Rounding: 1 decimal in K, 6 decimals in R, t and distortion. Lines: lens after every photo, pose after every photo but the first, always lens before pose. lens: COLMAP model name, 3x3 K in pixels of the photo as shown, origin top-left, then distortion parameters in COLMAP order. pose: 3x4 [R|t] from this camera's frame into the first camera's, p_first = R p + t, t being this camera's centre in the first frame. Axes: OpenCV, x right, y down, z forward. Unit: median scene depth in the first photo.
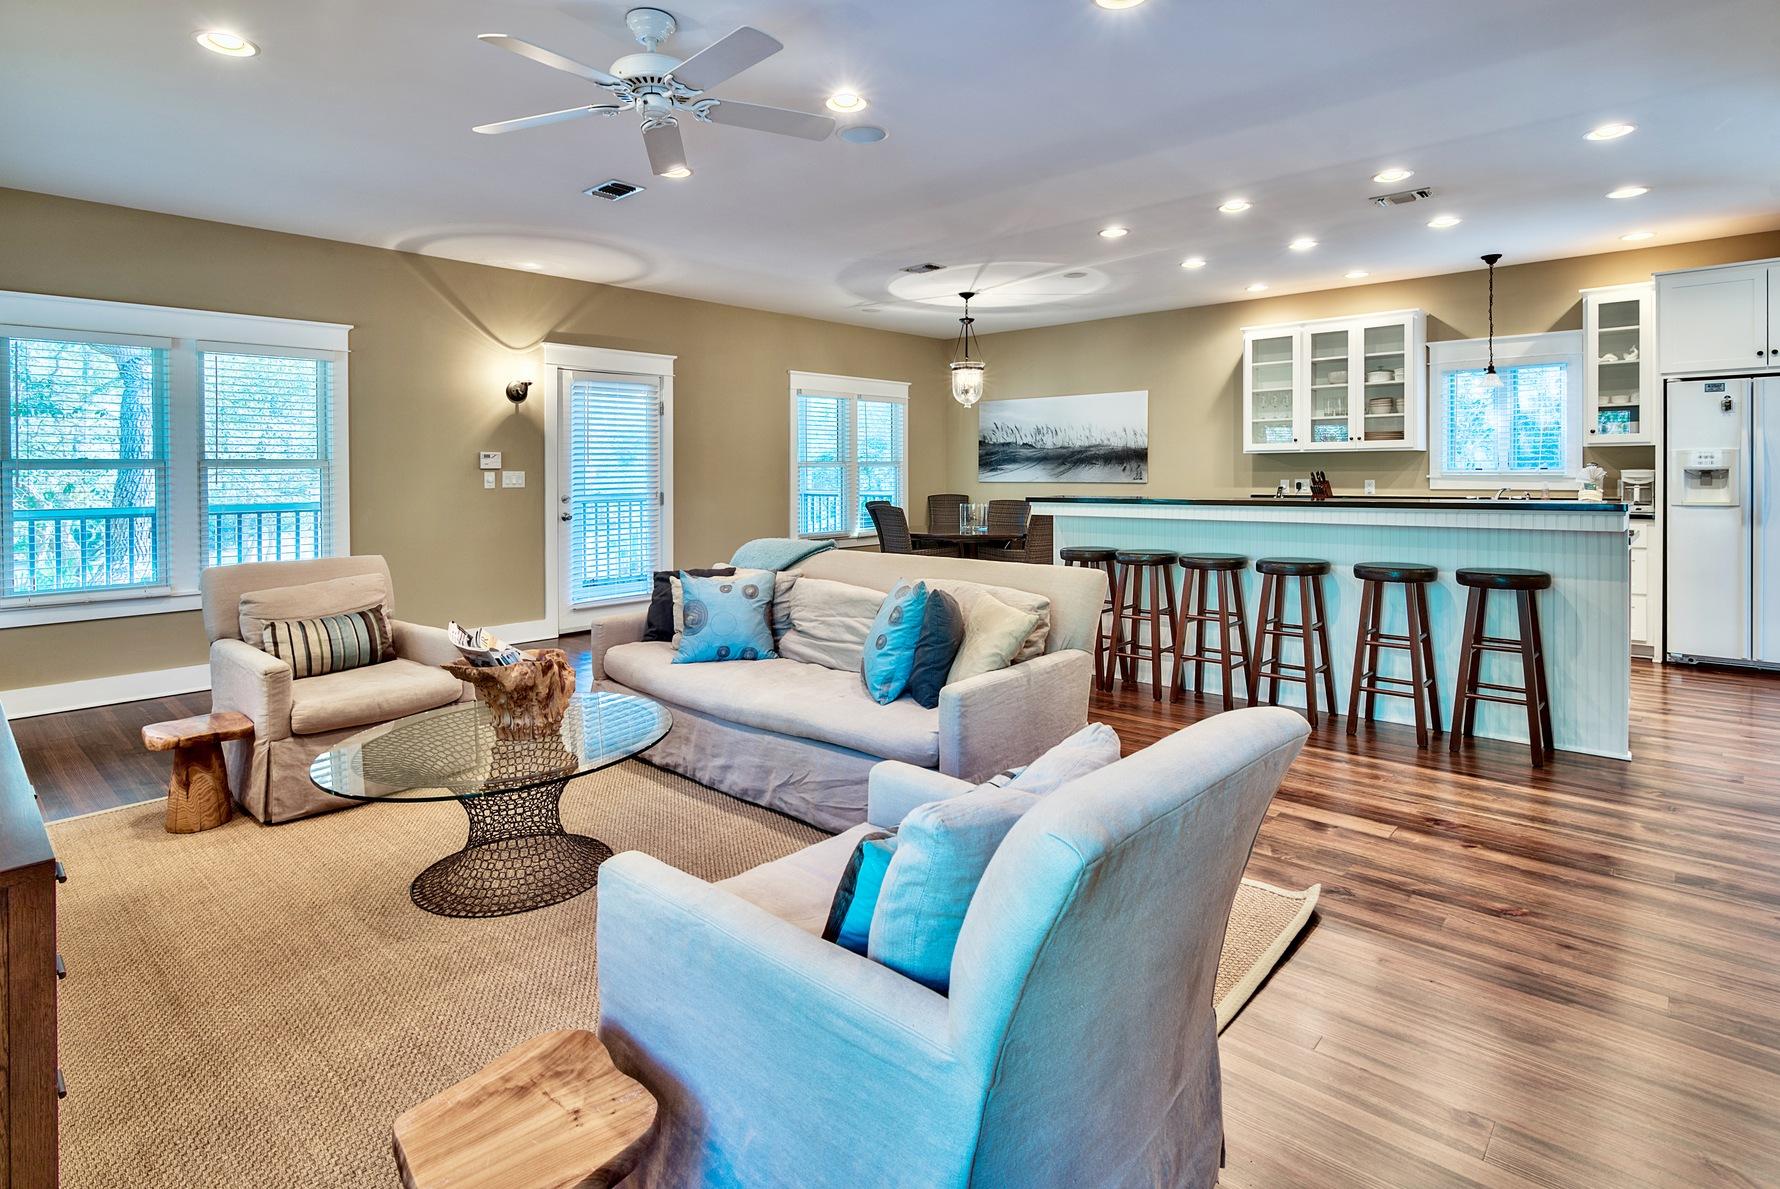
lens RADIAL K [[889.9, 0, 892.7], [0, 889.9, 480.9], [0, 0, 1]] dist [-0.006317, -0.000263]
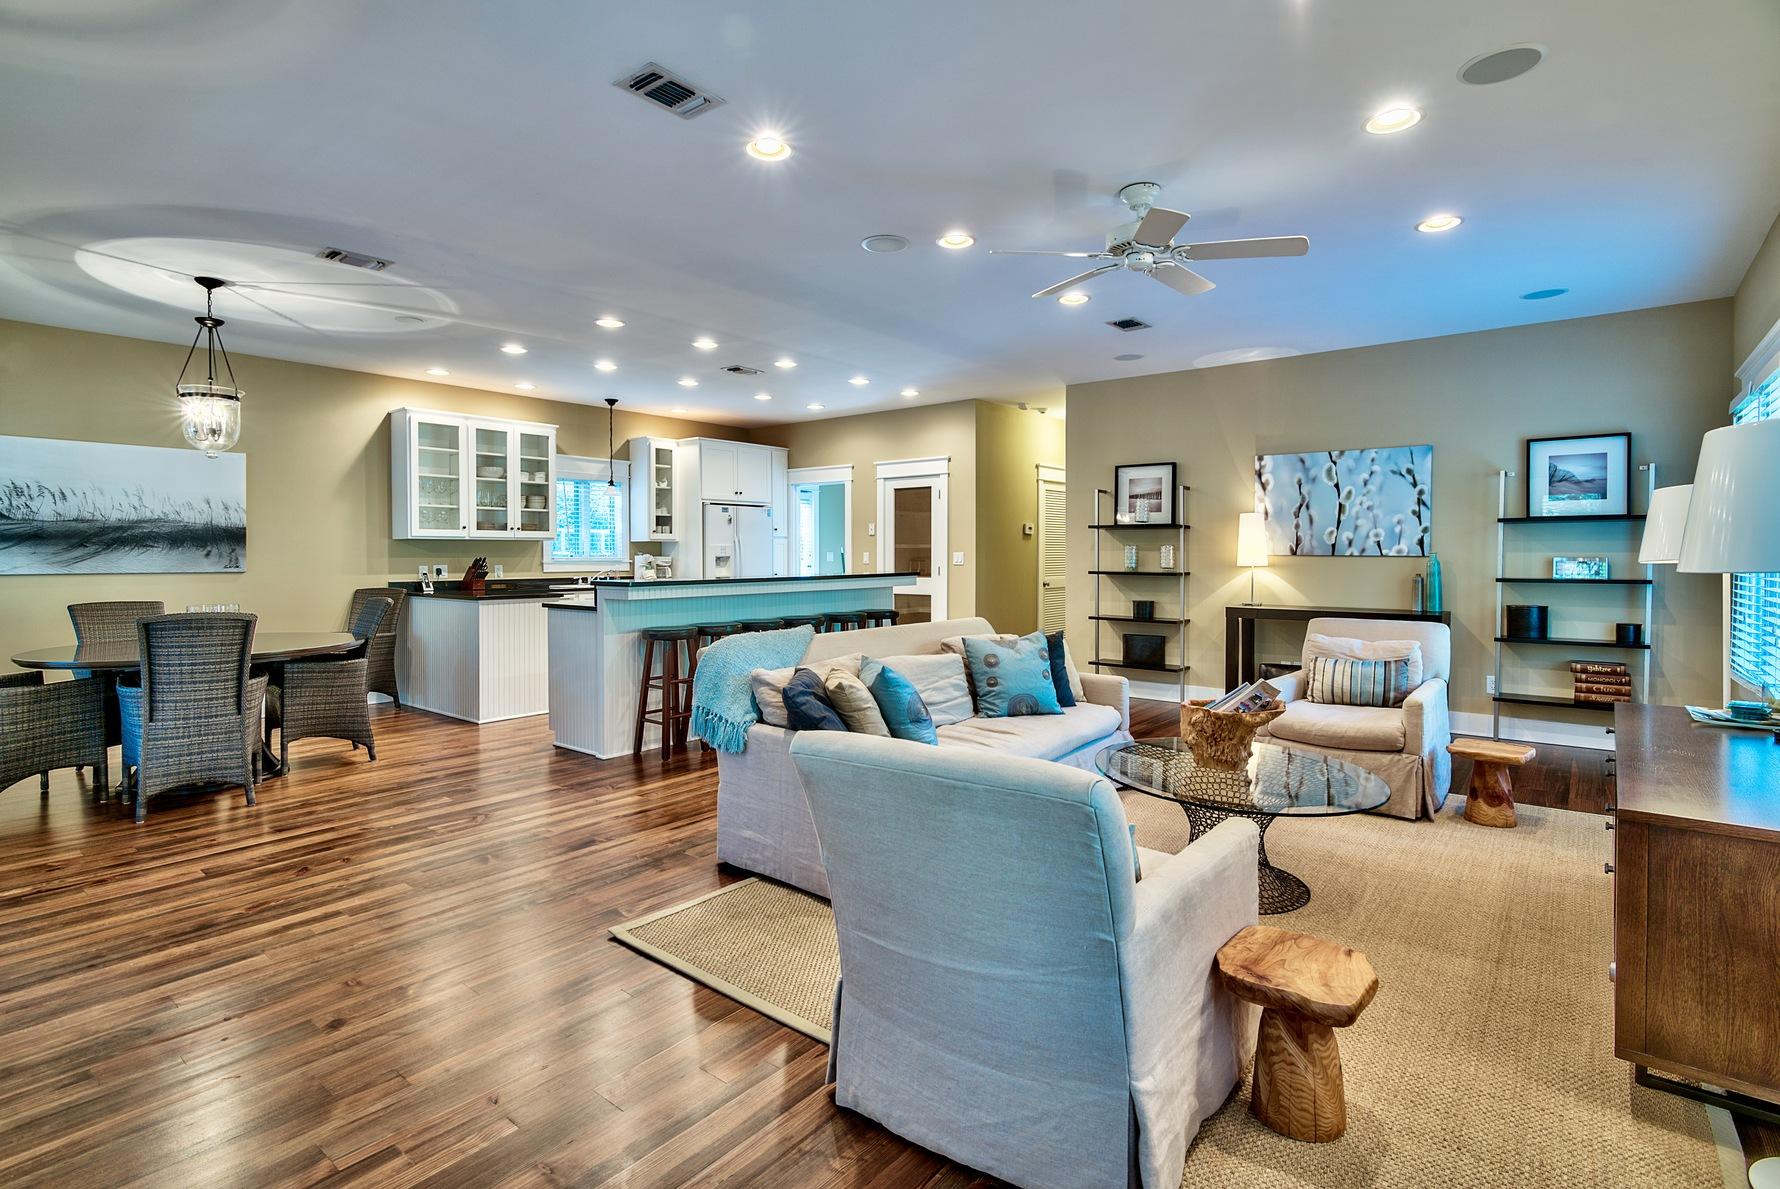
lens RADIAL K [[865.8, 0, 877.9], [0, 865.8, 557.6], [0, 0, 1]] dist [-0.005110, 0.001269]
pose [[-0.042424, 0.001853, 0.999098, -0.615196], [0.011273, 0.999936, -0.001376, -0.003960], [-0.999036, 0.011205, -0.042442, 0.596557]]
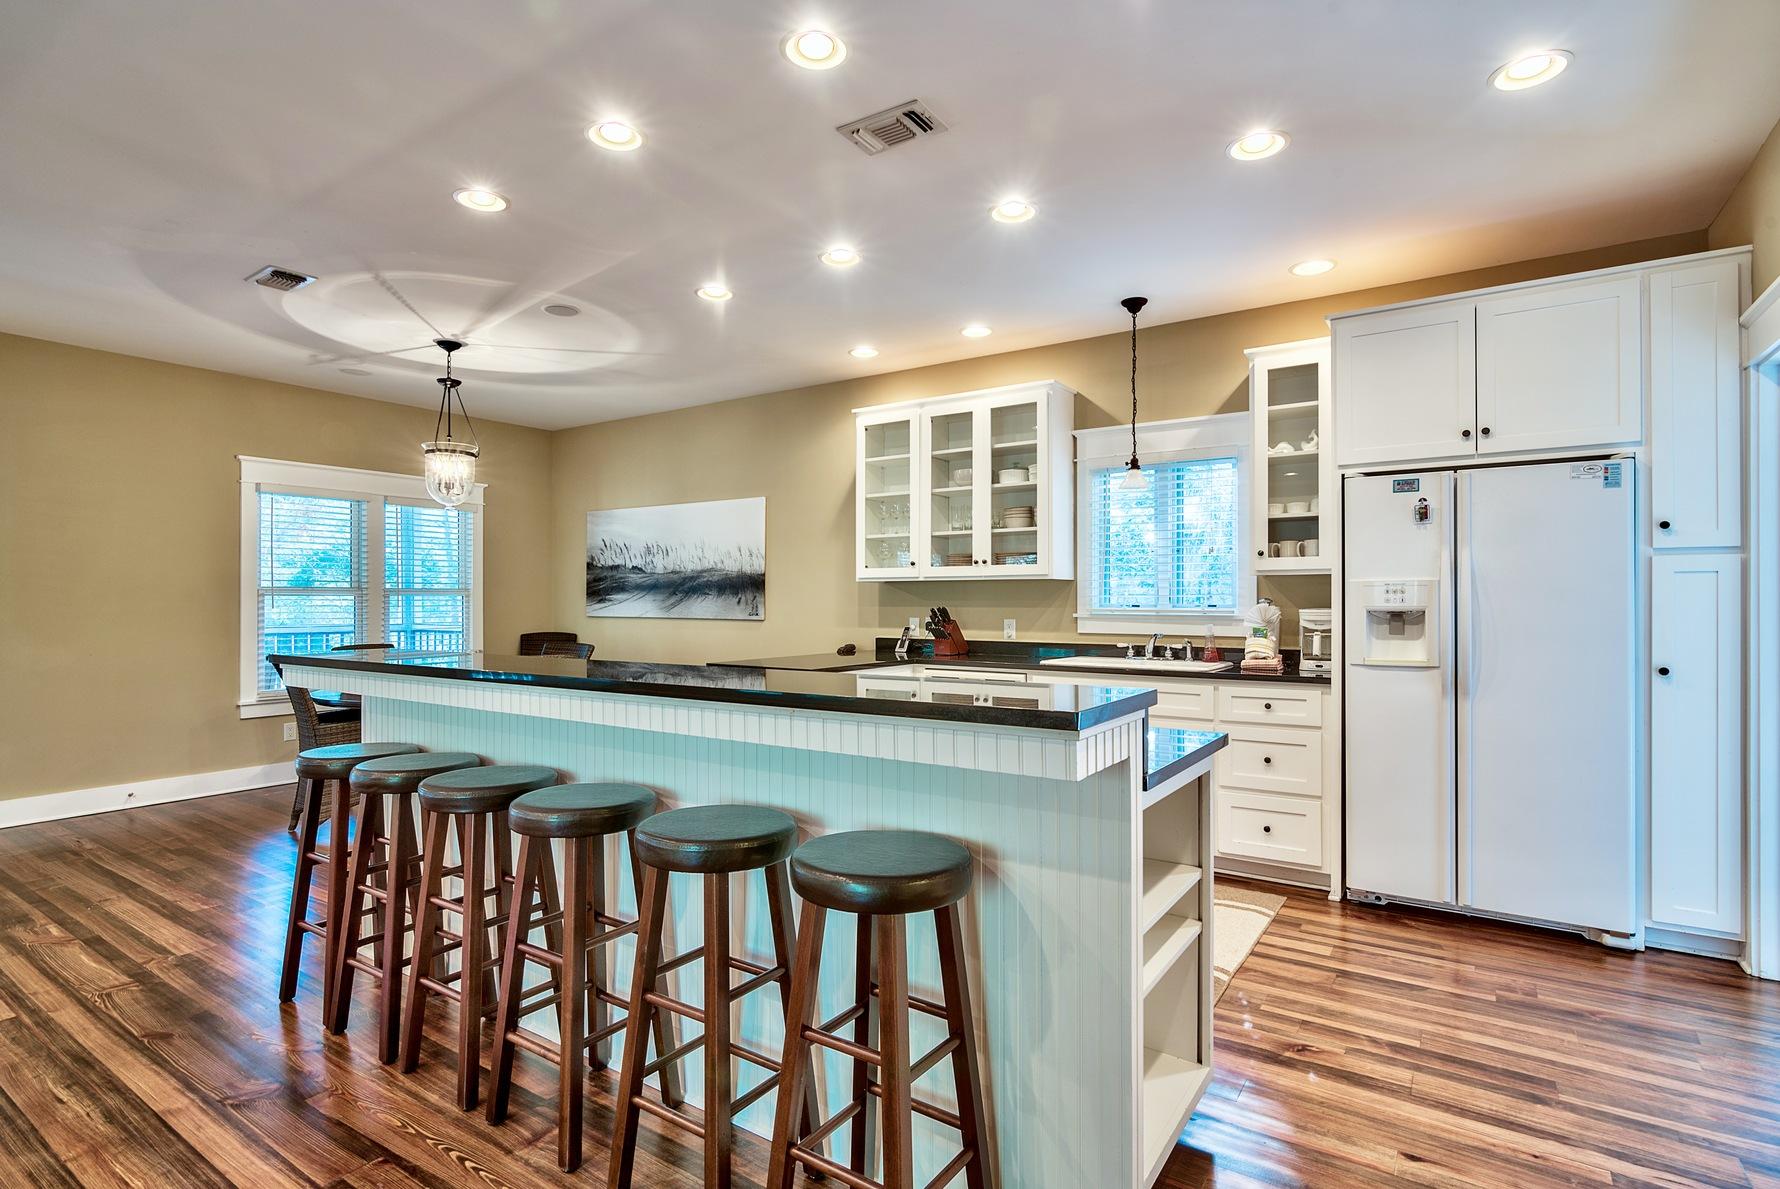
lens RADIAL K [[865.8, 0, 884.2], [0, 865.8, 594.8], [0, 0, 1]] dist [-0.005110, 0.001269]
pose [[0.989698, 0.008471, 0.142923, 0.351468], [-0.006011, 0.999826, -0.017631, -0.008430], [-0.143047, 0.016591, 0.989577, 0.326264]]
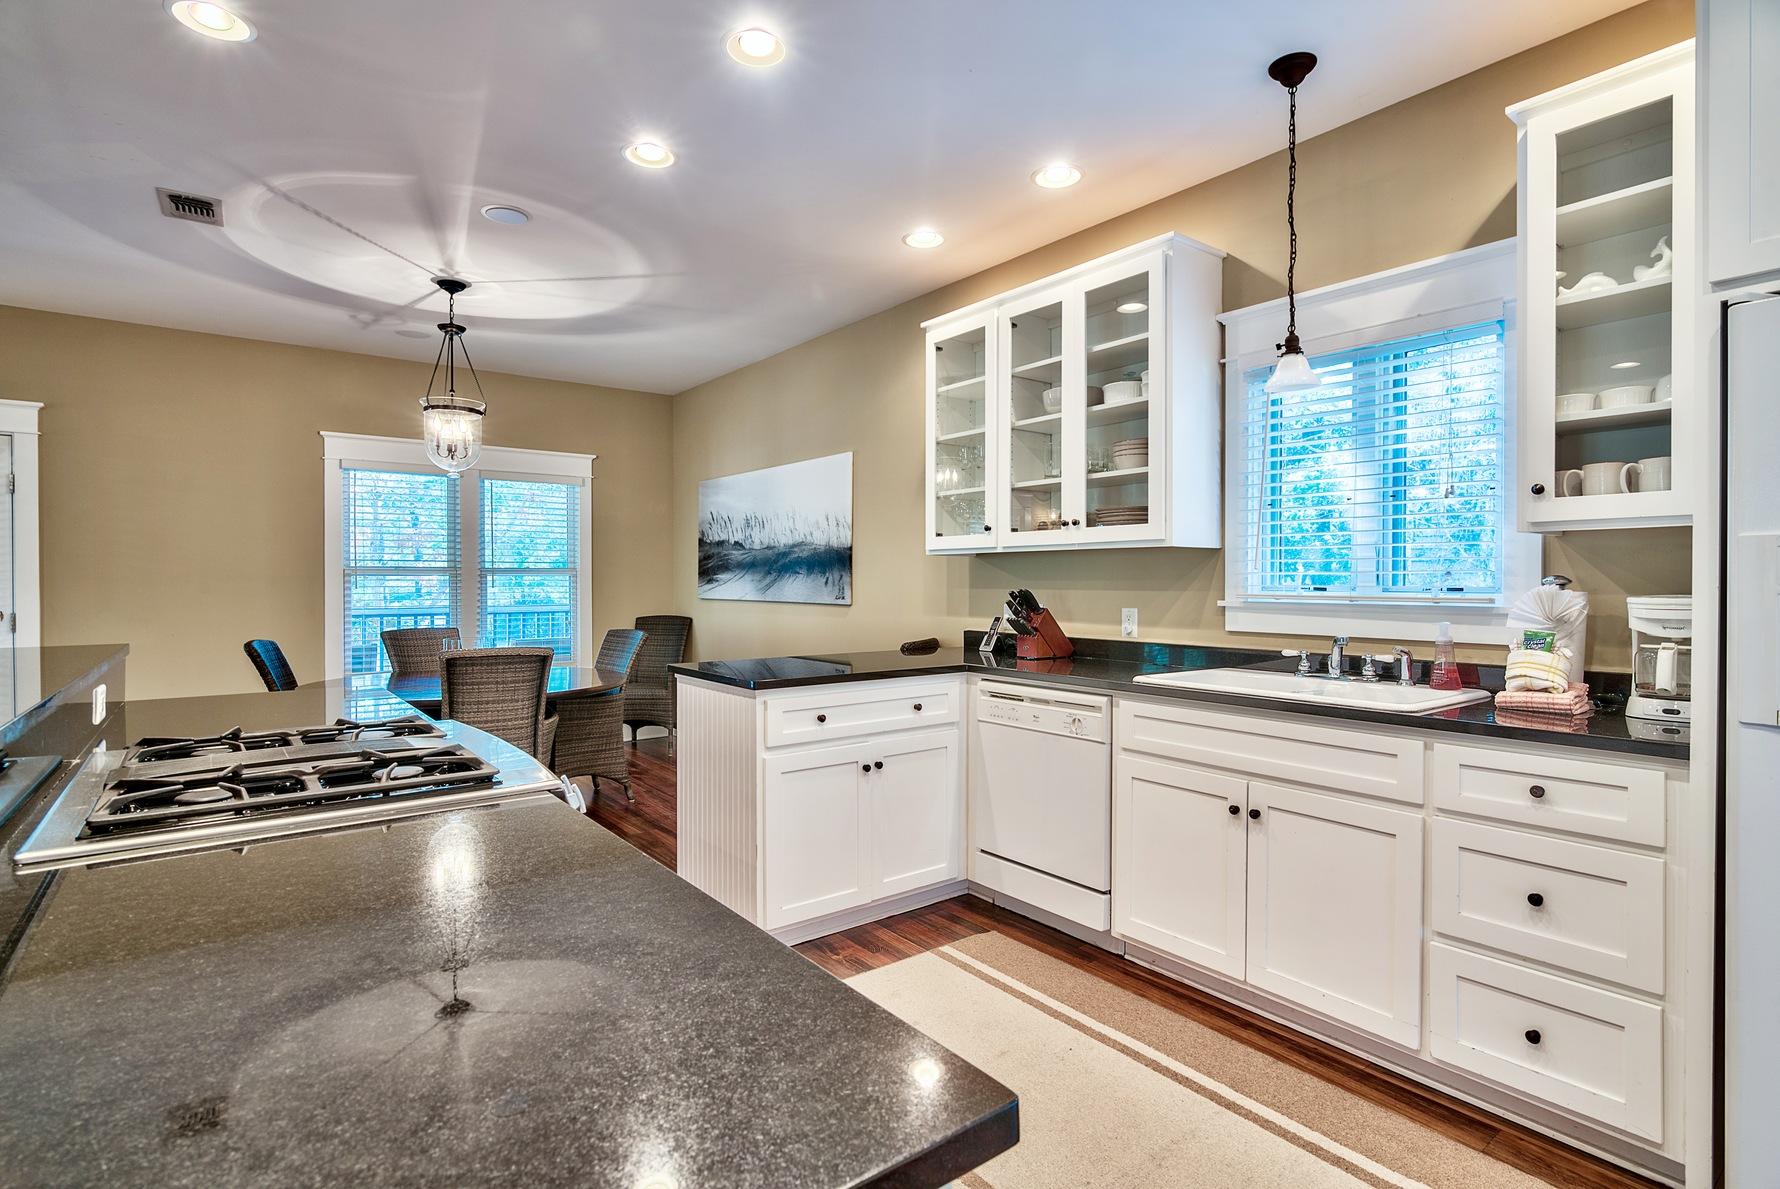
lens RADIAL K [[865.8, 0, 890.4], [0, 865.8, 586.2], [0, 0, 1]] dist [-0.005110, 0.001269]
pose [[0.984839, 0.007778, -0.173295, 0.516568], [-0.008327, 0.999962, -0.002445, -0.011528], [0.173269, 0.003851, 0.984867, 0.530666]]
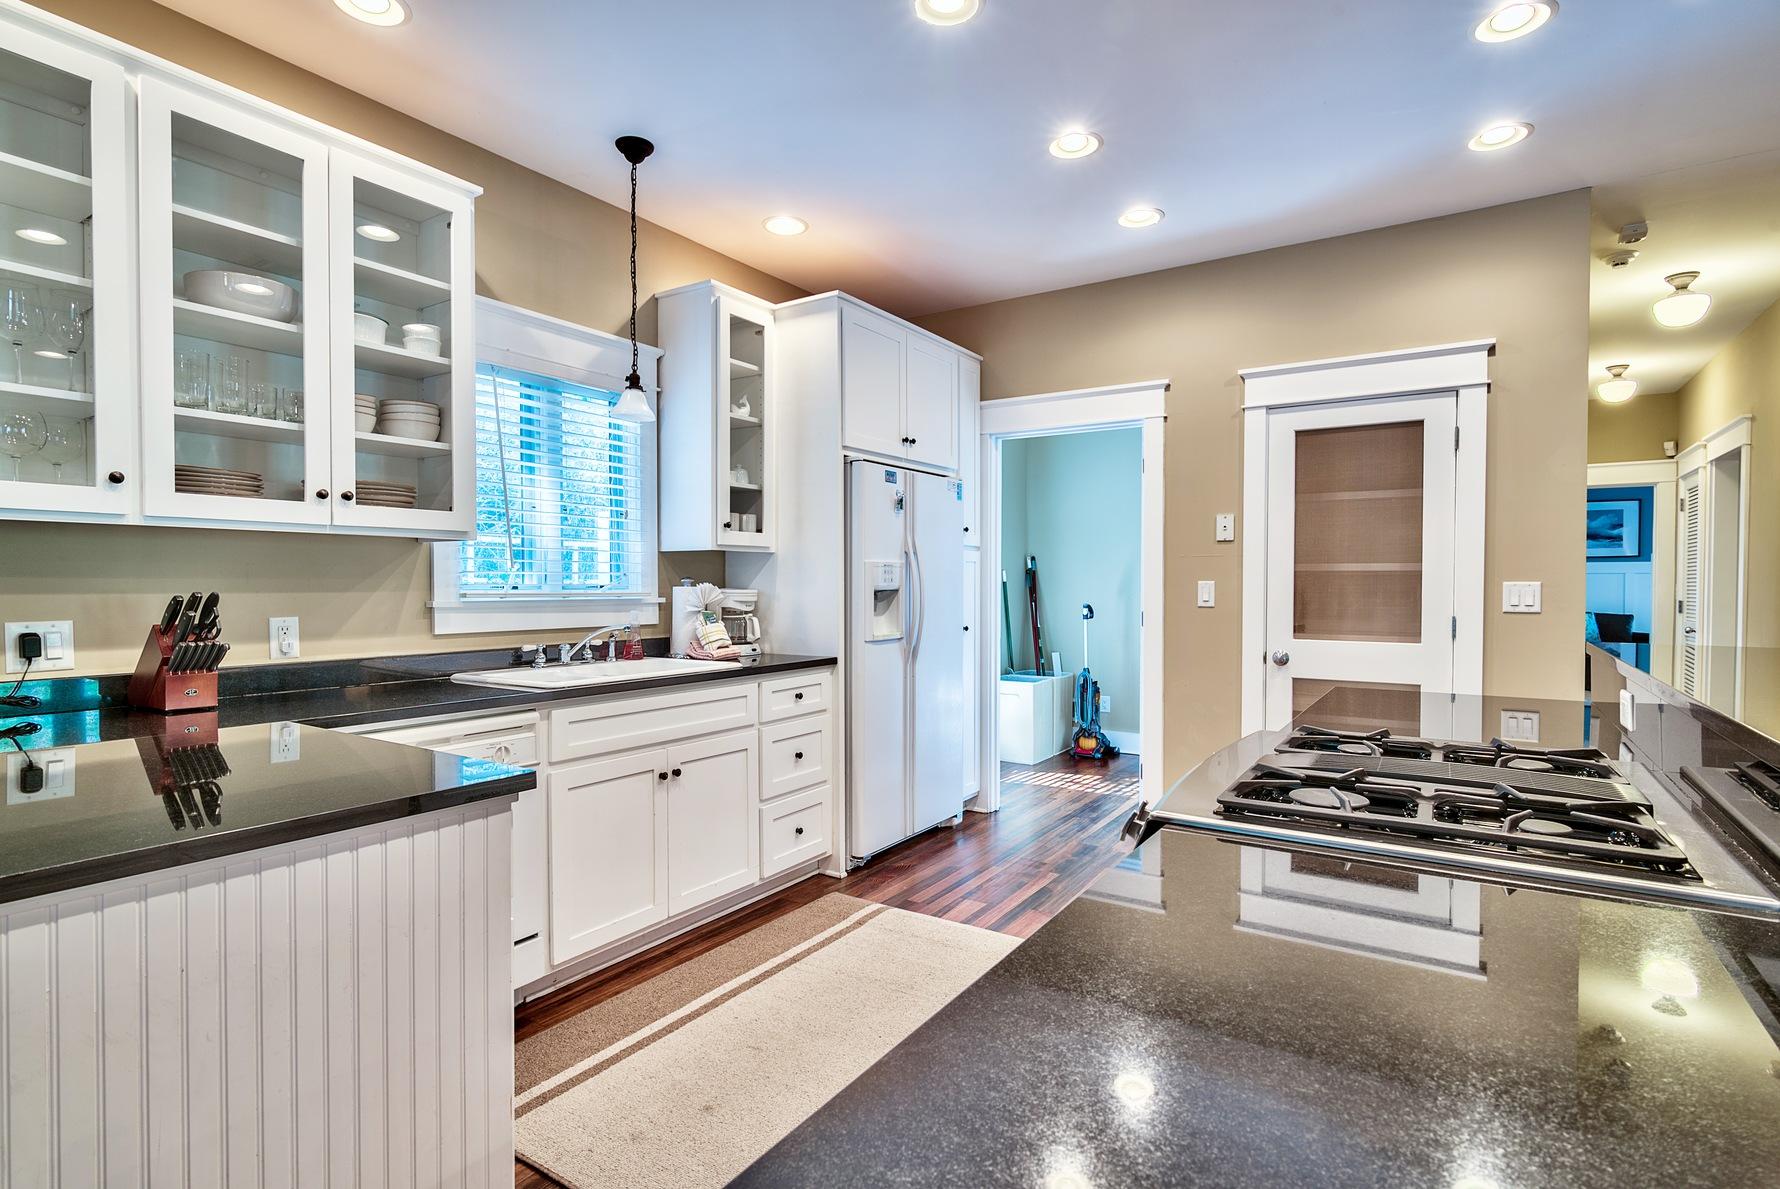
lens RADIAL K [[865.8, 0, 877.4], [0, 865.8, 594.5], [0, 0, 1]] dist [-0.005110, 0.001269]
pose [[-0.142232, -0.006586, 0.989811, 0.171567], [0.009400, 0.999924, 0.008004, -0.011000], [-0.989789, 0.010442, -0.142159, 0.860939]]
